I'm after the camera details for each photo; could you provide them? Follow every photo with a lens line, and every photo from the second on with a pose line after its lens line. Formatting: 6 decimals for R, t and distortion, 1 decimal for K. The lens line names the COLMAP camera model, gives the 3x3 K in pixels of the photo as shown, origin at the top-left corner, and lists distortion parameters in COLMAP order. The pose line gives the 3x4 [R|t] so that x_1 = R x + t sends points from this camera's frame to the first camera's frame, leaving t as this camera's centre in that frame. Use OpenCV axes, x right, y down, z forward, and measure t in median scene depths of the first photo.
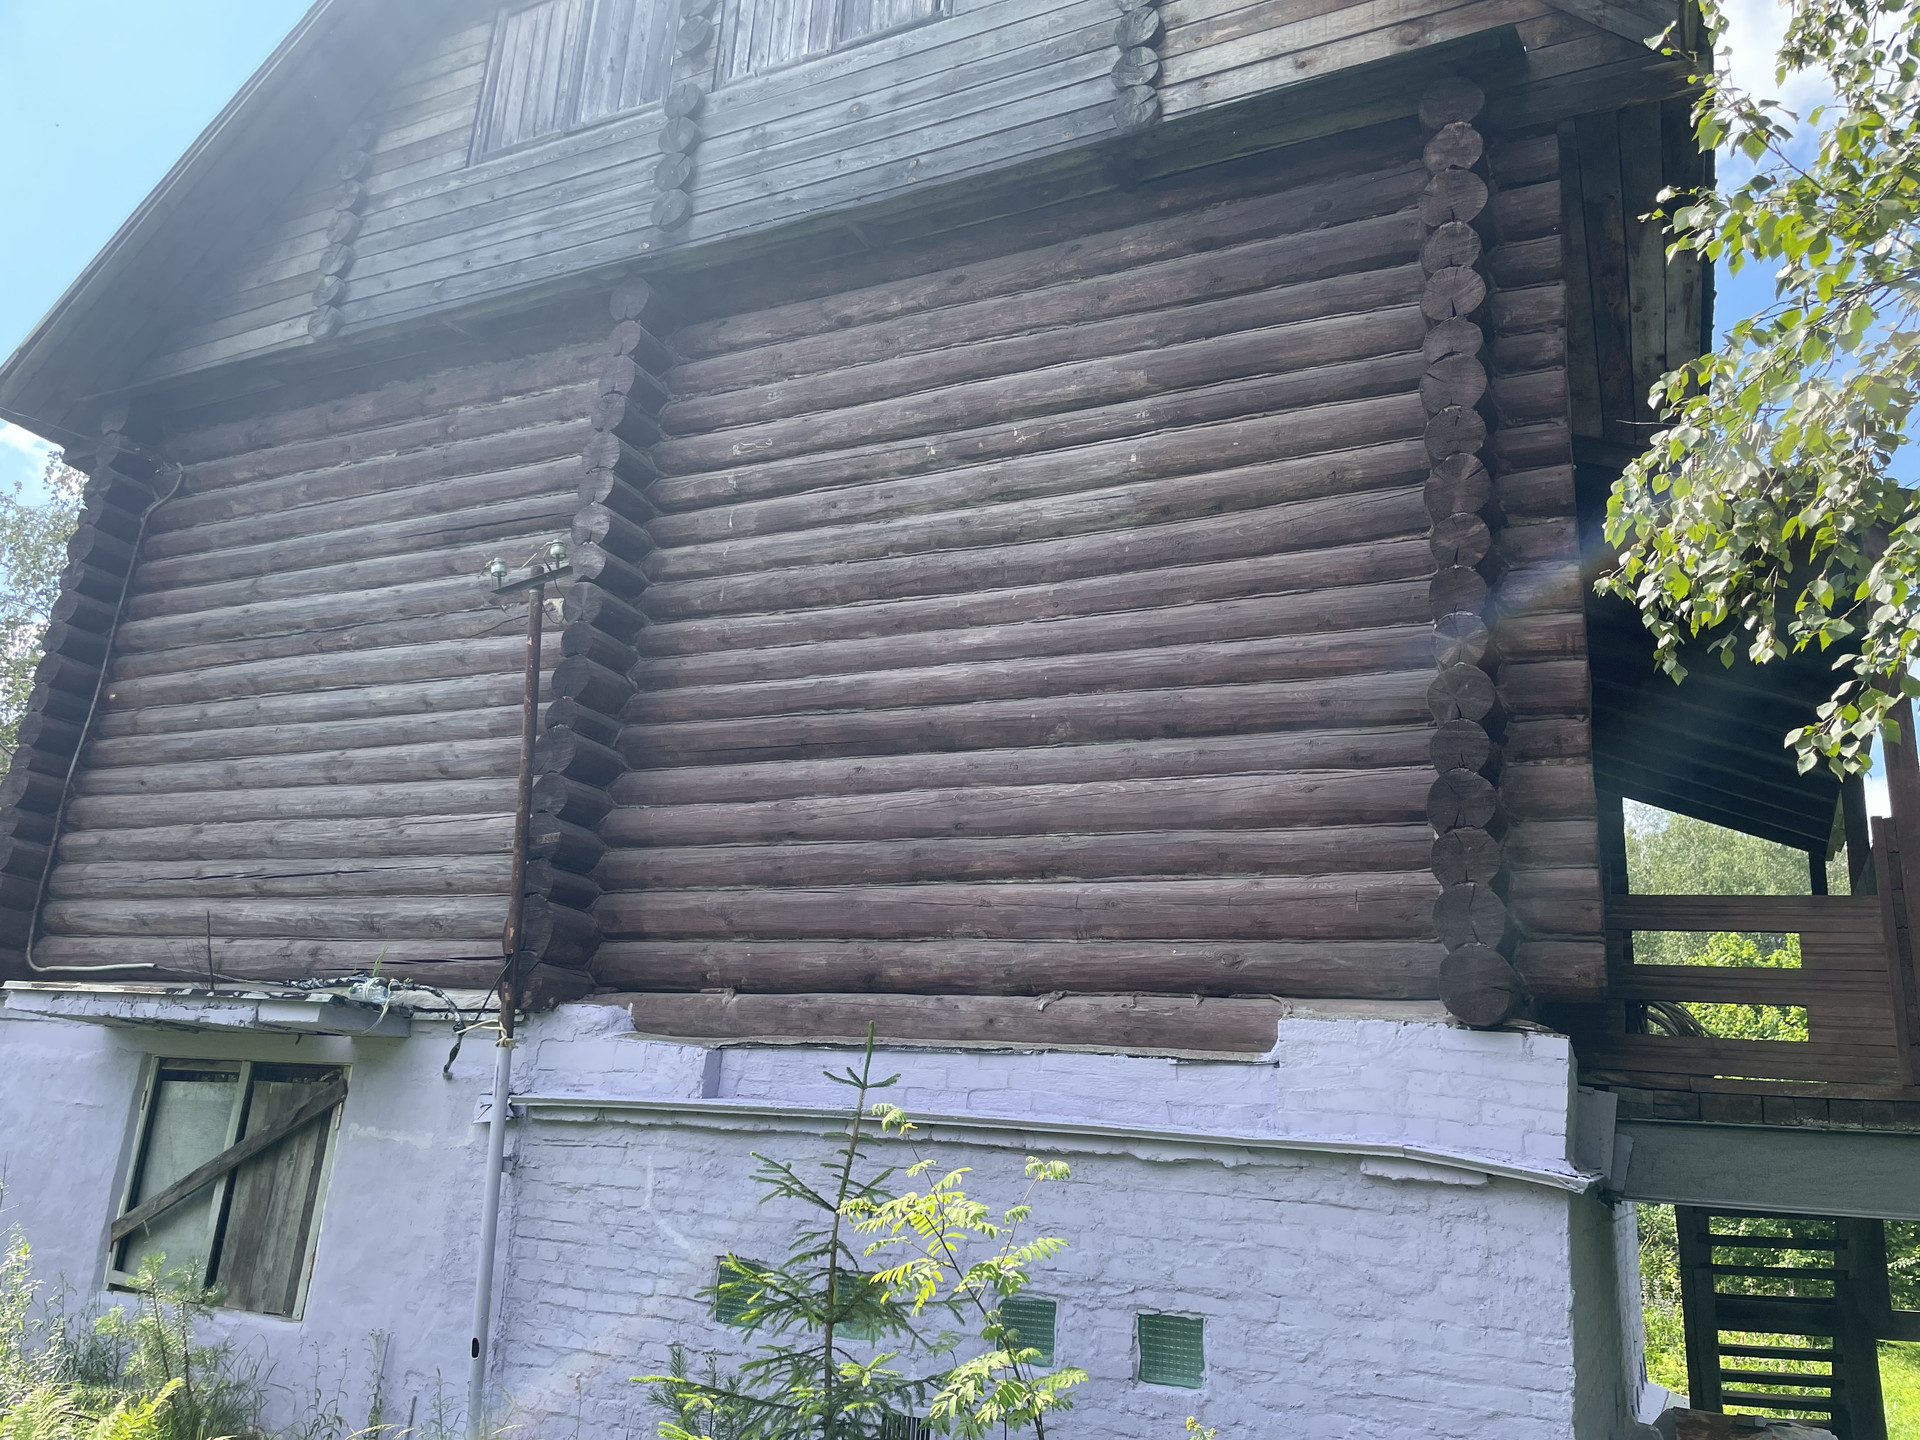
lens RADIAL K [[1505.5, 0, 996.0], [0, 1505.5, 692.1], [0, 0, 1]] dist [0.106824, -0.146408]
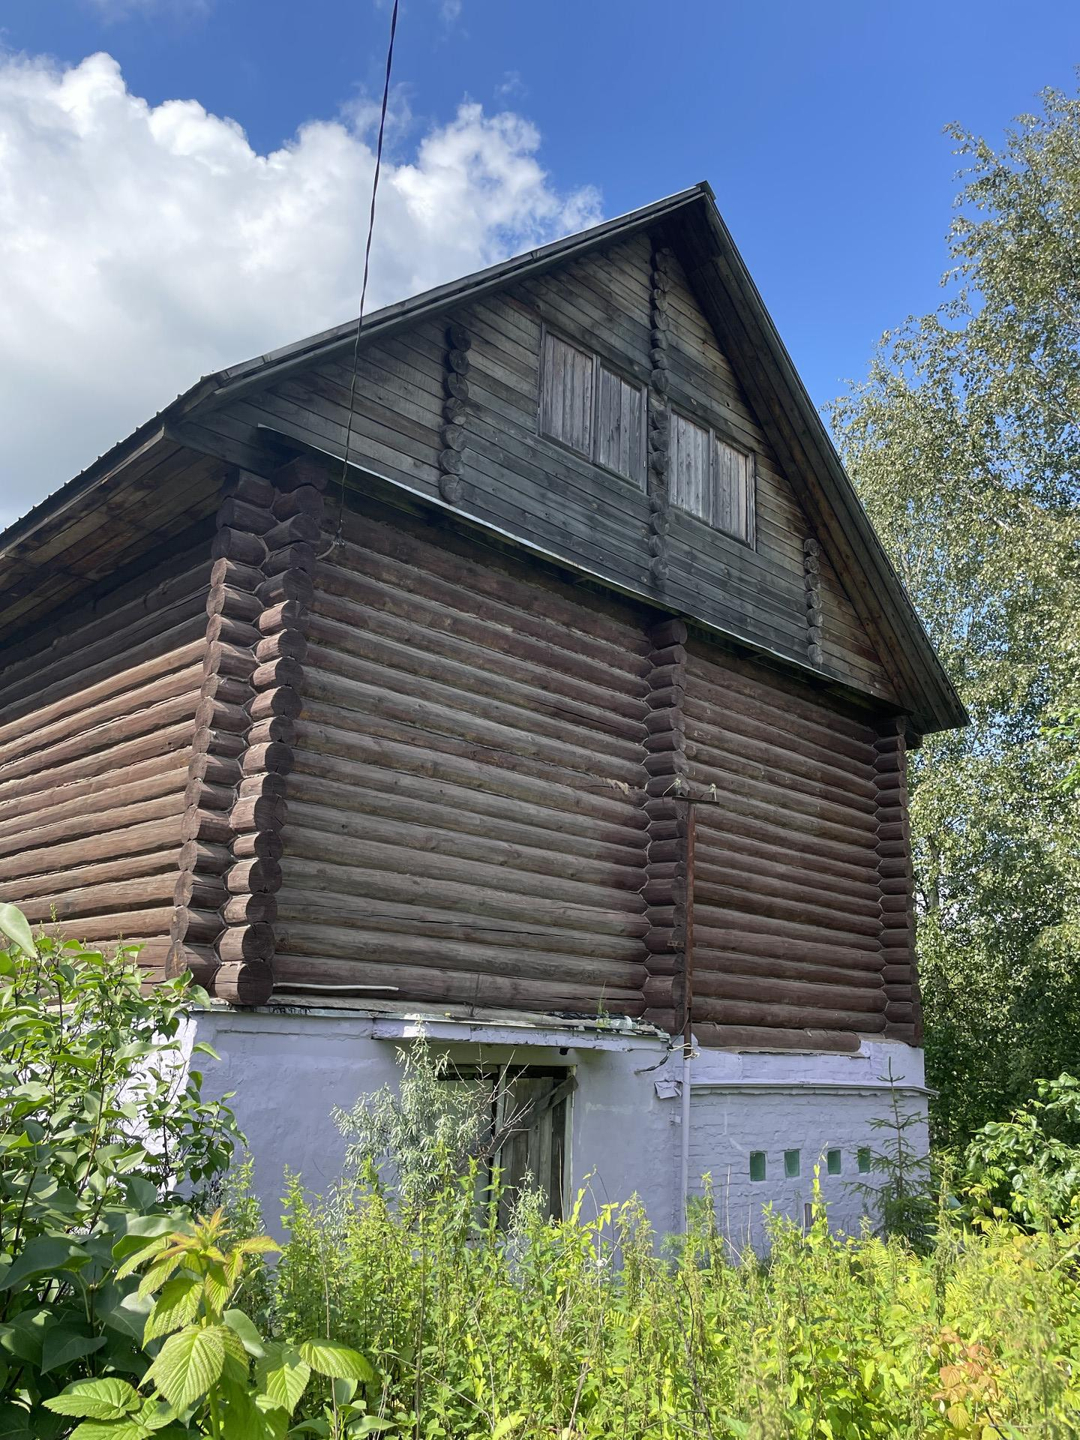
lens RADIAL K [[1129.1, 0, 540.0], [0, 1129.1, 720.0], [0, 0, 1]] dist [0.106824, -0.146408]
pose [[0.320241, 0.210642, 0.923621, -1.709606], [-0.281082, 0.952190, -0.119699, 0.056336], [-0.904676, -0.221280, 0.364138, 0.725385]]
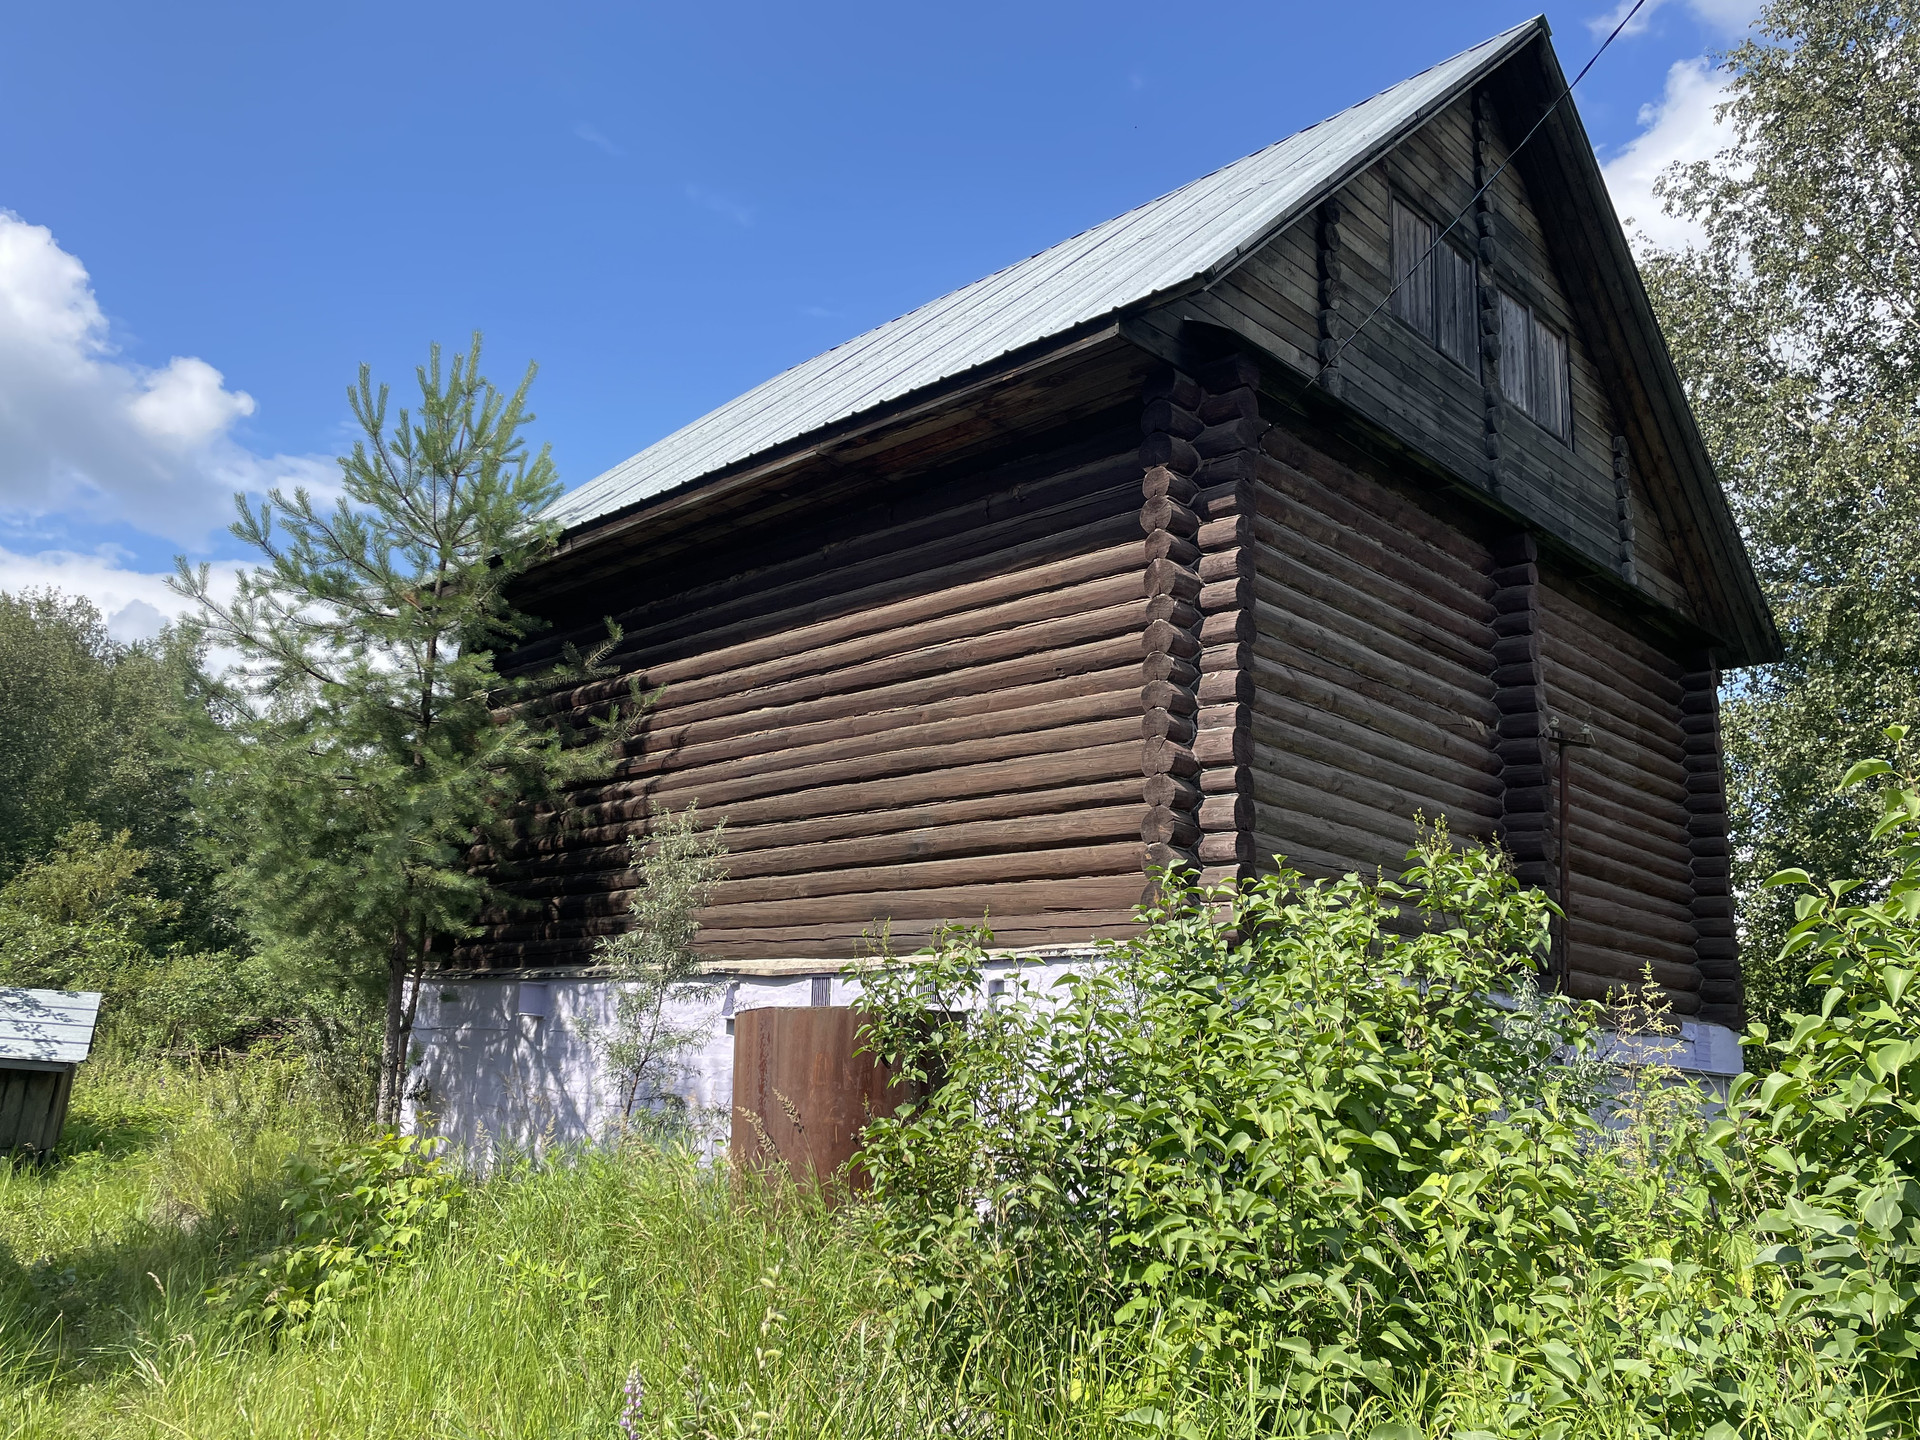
lens RADIAL K [[1505.5, 0, 996.0], [0, 1505.5, 692.1], [0, 0, 1]] dist [0.106824, -0.146408]
pose [[0.285350, 0.184234, 0.940550, -2.076727], [-0.292255, 0.951339, -0.097681, 0.221225], [-0.912778, -0.247007, 0.325307, 1.084887]]
